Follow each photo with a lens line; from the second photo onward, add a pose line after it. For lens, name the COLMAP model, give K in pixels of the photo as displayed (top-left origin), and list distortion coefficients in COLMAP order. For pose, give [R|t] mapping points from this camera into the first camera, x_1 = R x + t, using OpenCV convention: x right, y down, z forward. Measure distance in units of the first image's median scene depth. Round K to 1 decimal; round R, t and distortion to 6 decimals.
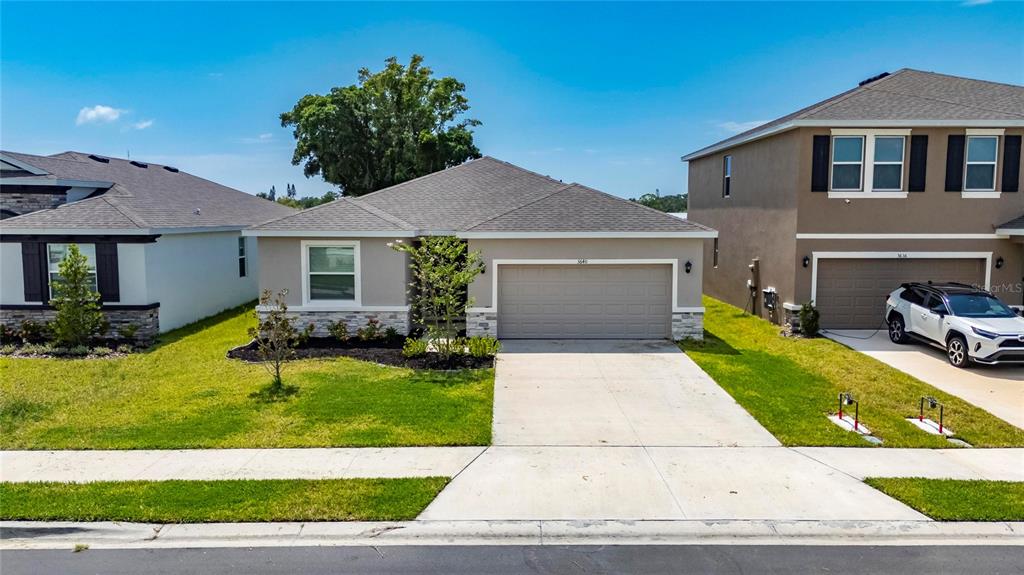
lens RADIAL K [[752.5, 0, 516.8], [0, 752.5, 289.6], [0, 0, 1]] dist [0.067419, -0.063660]
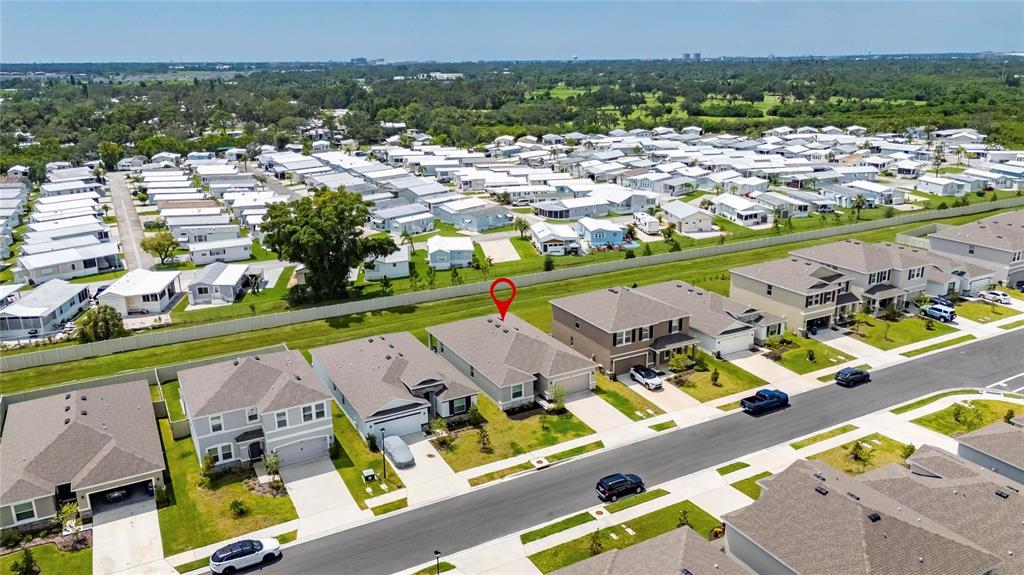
lens RADIAL K [[752.5, 0, 516.8], [0, 752.5, 289.6], [0, 0, 1]] dist [0.067419, -0.063660]
pose [[0.882959, -0.148059, 0.445490, -1.960538], [0.057632, 0.975972, 0.210137, -1.398057], [-0.465899, -0.159867, 0.870276, -2.401719]]
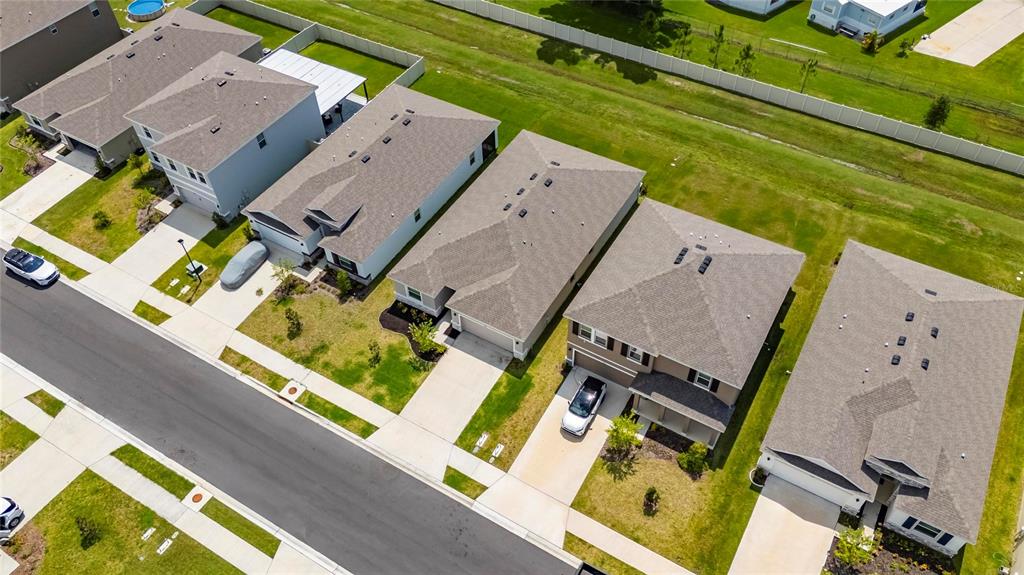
lens RADIAL K [[752.5, 0, 516.8], [0, 752.5, 289.6], [0, 0, 1]] dist [0.067419, -0.063660]
pose [[0.856452, 0.379092, -0.350400, 1.107747], [-0.031336, 0.715697, 0.697708, -2.074049], [0.515276, -0.586573, 0.624839, -0.596299]]
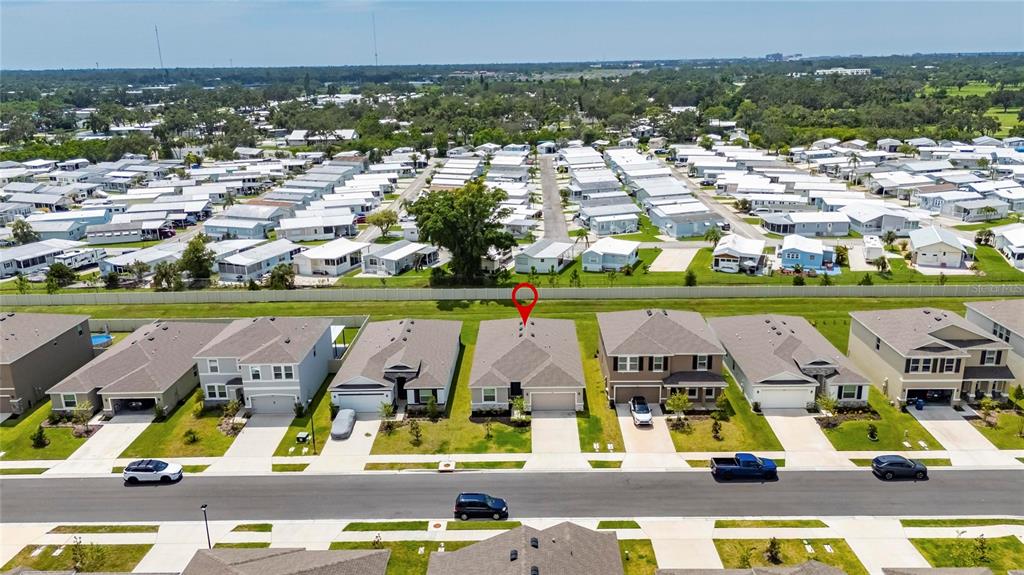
lens RADIAL K [[752.5, 0, 516.8], [0, 752.5, 289.6], [0, 0, 1]] dist [0.067419, -0.063660]
pose [[0.999442, -0.011154, -0.031490, 0.029438], [0.017097, 0.980593, 0.195309, -1.346523], [0.028700, -0.195738, 0.980236, -2.785232]]
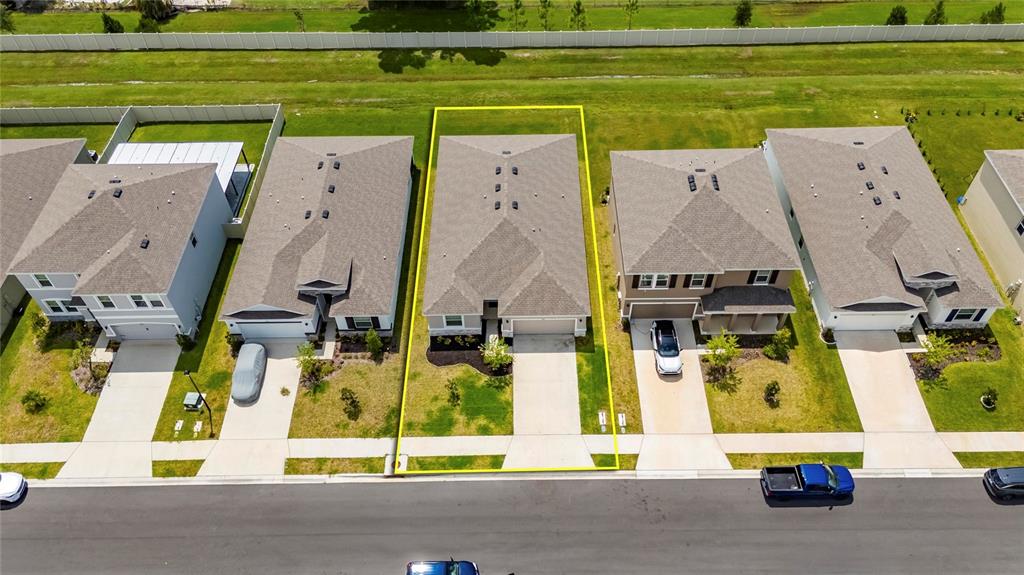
lens RADIAL K [[752.5, 0, 516.8], [0, 752.5, 289.6], [0, 0, 1]] dist [0.067419, -0.063660]
pose [[0.999834, -0.005160, -0.017465, 0.038281], [0.015796, 0.723030, 0.690636, -2.039215], [0.009064, -0.690798, 0.722991, -0.938667]]
